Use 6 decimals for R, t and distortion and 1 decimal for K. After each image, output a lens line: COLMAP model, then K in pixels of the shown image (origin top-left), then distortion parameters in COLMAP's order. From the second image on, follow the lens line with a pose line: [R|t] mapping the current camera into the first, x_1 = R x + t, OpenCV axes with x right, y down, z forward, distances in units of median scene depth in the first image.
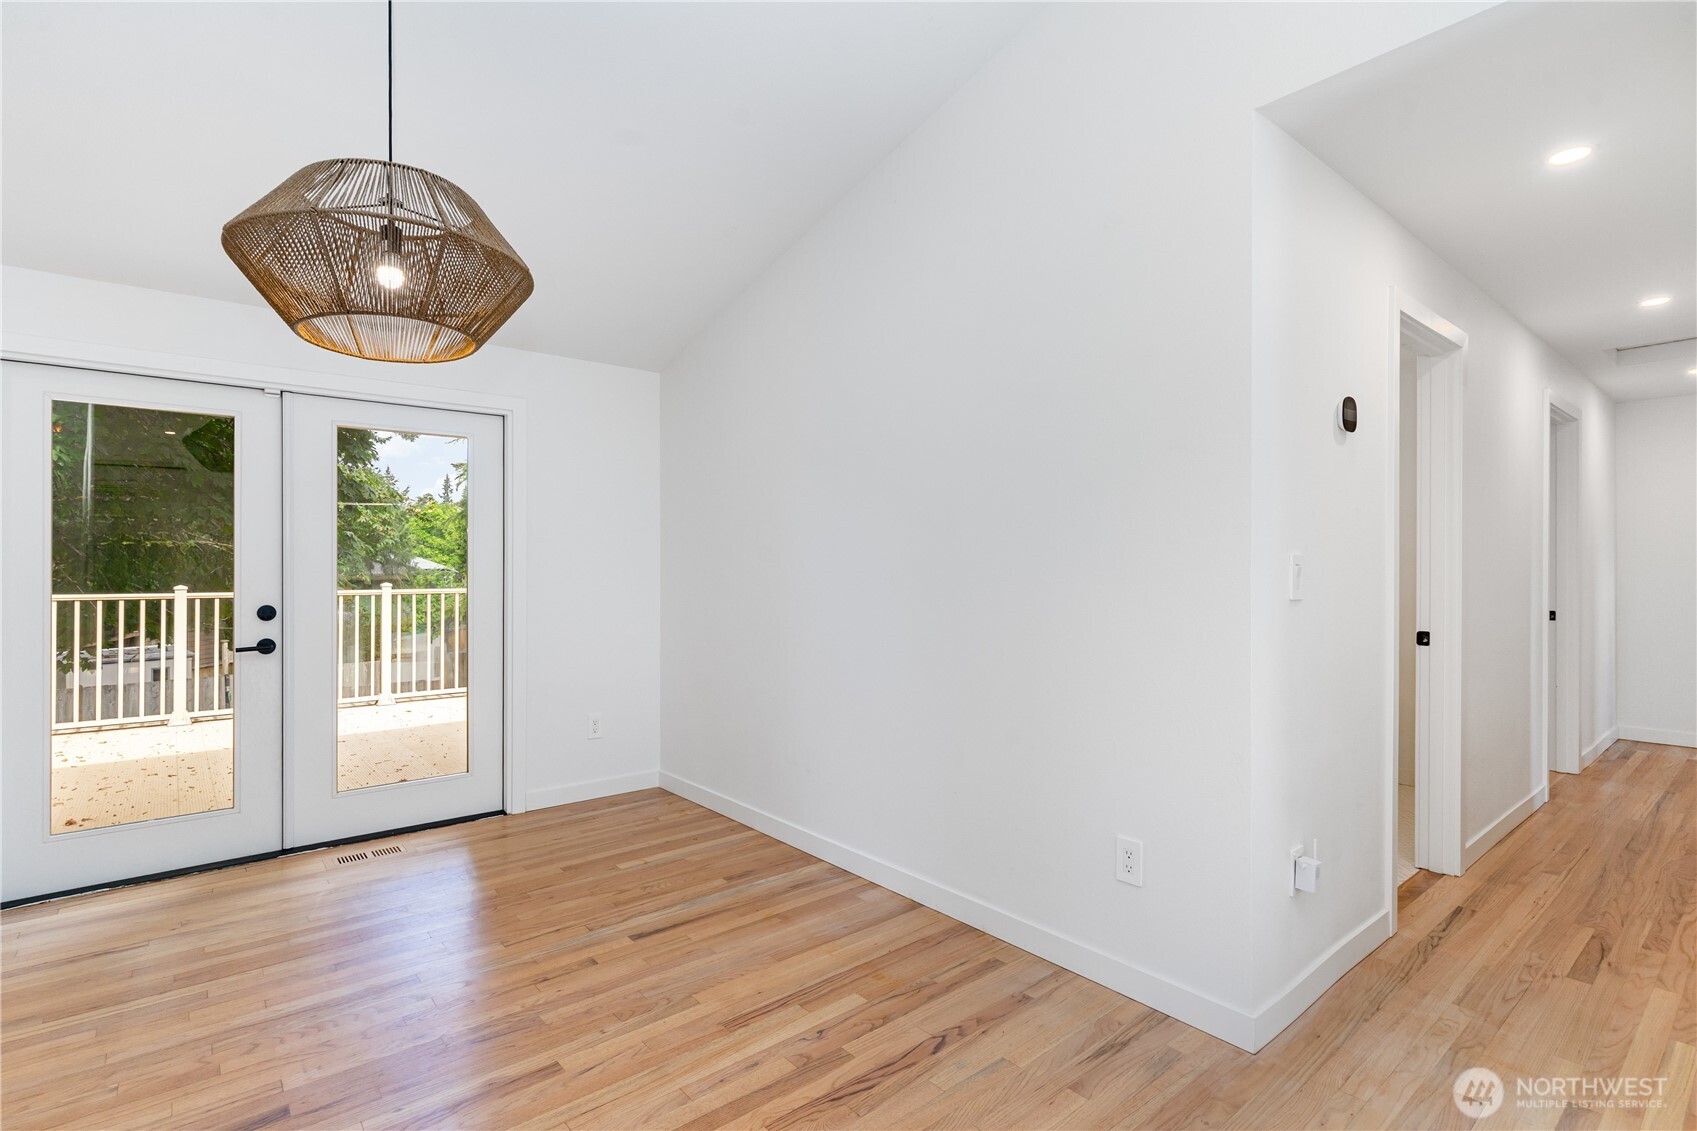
lens RADIAL K [[815.1, 0, 845.4], [0, 815.1, 570.1], [0, 0, 1]] dist [0.001090, -0.000005]
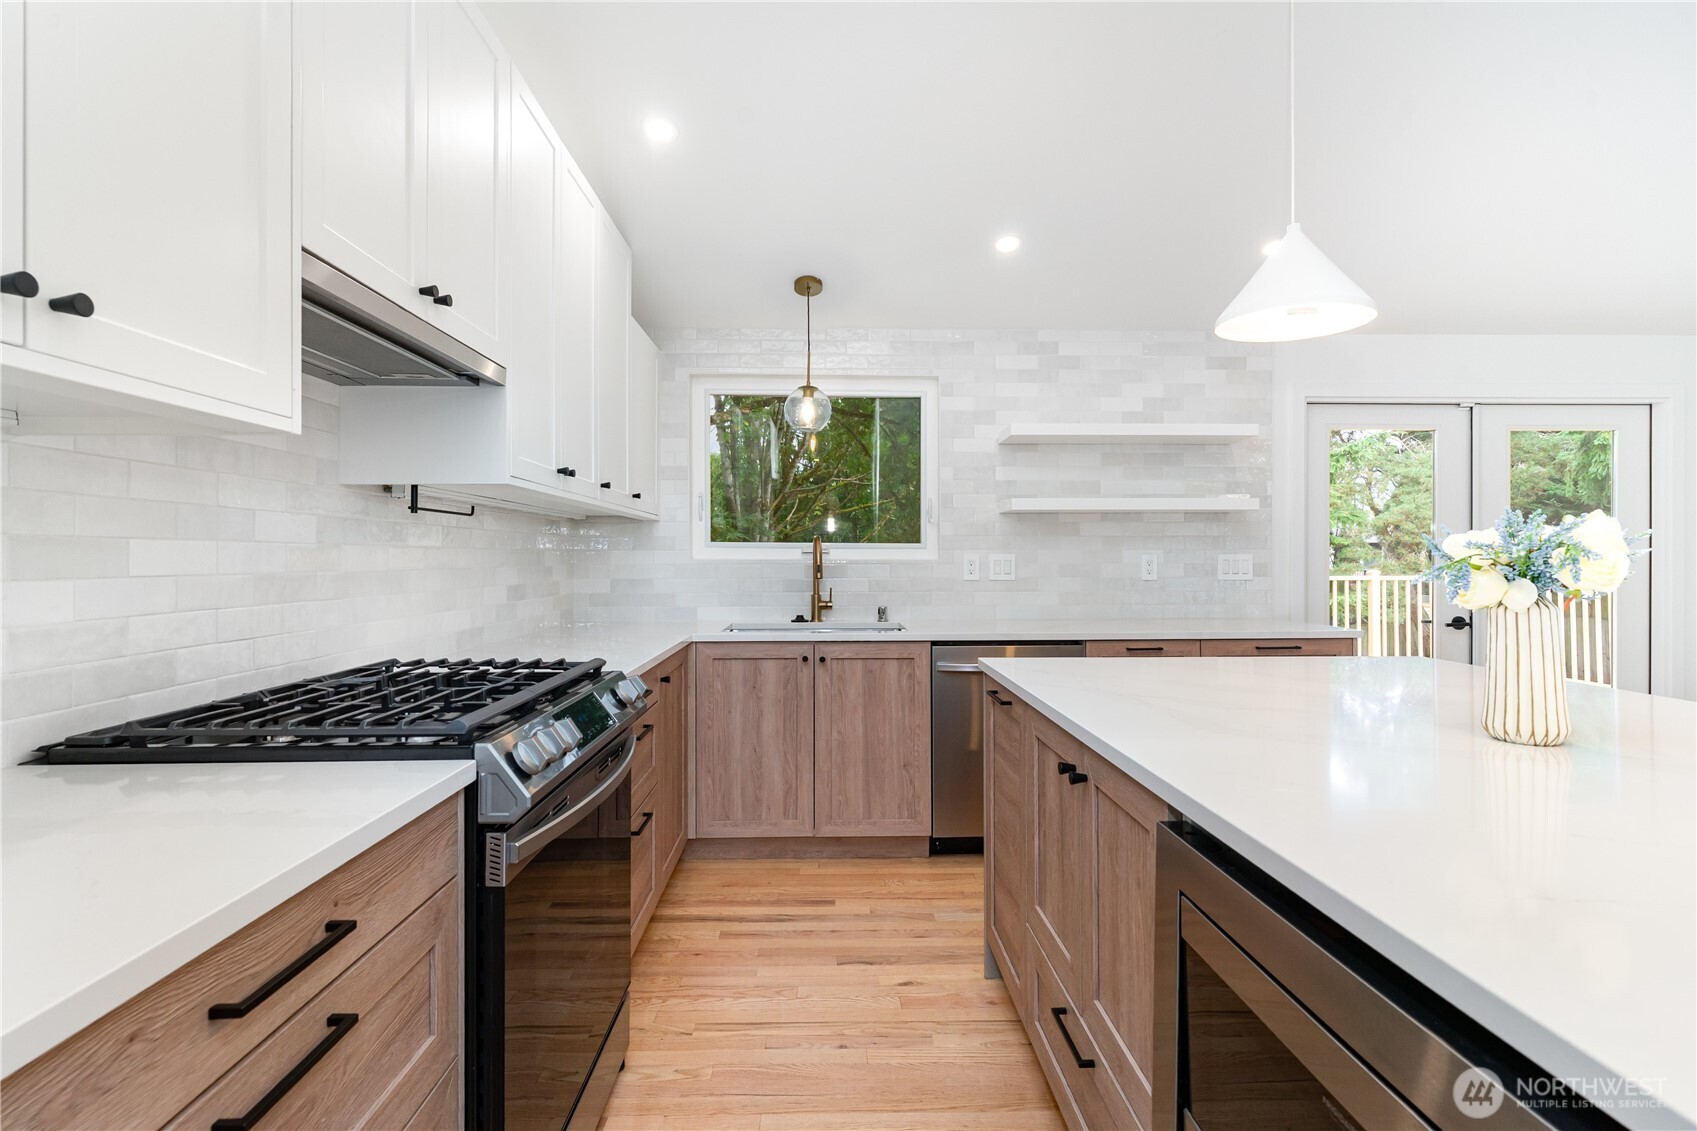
lens RADIAL K [[815.1, 0, 853.1], [0, 815.1, 563.0], [0, 0, 1]] dist [0.001090, -0.000005]
pose [[0.789776, 0.008062, -0.613342, -0.649970], [-0.005510, 0.999967, 0.006049, 0.005542], [0.613370, -0.001398, 0.789794, -0.427261]]
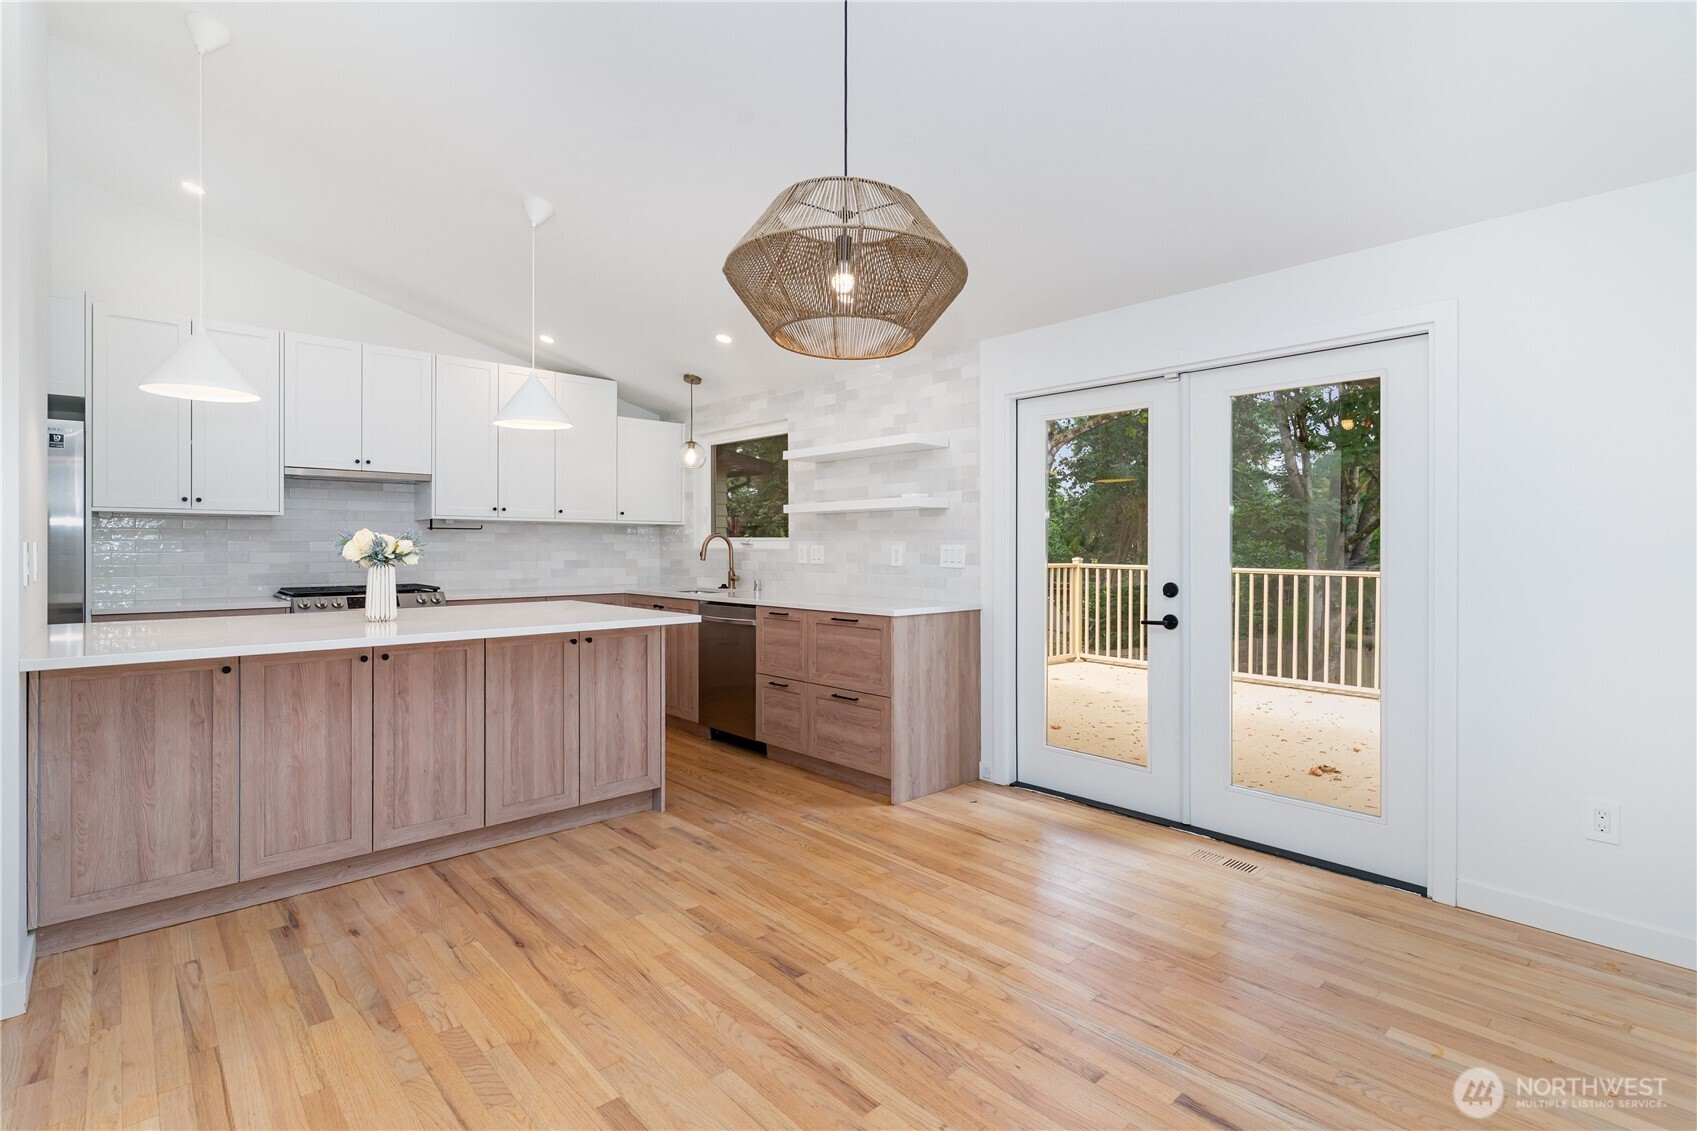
lens RADIAL K [[815.1, 0, 847.9], [0, 815.1, 551.8], [0, 0, 1]] dist [0.001090, -0.000005]
pose [[0.045234, 0.010122, -0.998925, 0.308954], [-0.006246, 0.999932, 0.009850, -0.002557], [0.998957, 0.005794, 0.045295, 0.547098]]
